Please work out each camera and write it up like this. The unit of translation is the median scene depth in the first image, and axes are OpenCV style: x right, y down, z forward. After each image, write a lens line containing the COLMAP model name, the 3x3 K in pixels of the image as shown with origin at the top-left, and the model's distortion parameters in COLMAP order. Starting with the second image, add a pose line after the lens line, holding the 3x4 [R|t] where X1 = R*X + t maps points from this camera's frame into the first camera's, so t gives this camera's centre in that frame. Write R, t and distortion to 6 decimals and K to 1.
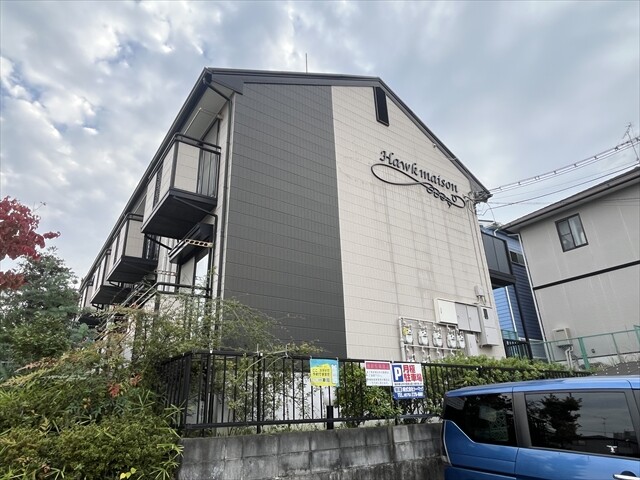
lens RADIAL K [[417.4, 0, 317.7], [0, 417.4, 241.0], [0, 0, 1]] dist [0.003684, -0.001862]
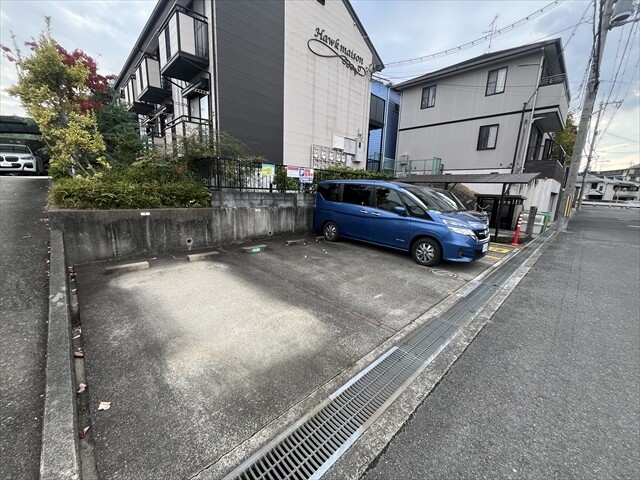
lens RADIAL K [[257.2, 0, 317.6], [0, 257.2, 240.4], [0, 0, 1]] dist [-0.002178, -0.000194]
pose [[0.985171, 0.035264, 0.167914, 0.035956], [-0.121679, 0.833568, 0.538849, -0.101196], [-0.120965, -0.551290, 0.825498, -0.270749]]
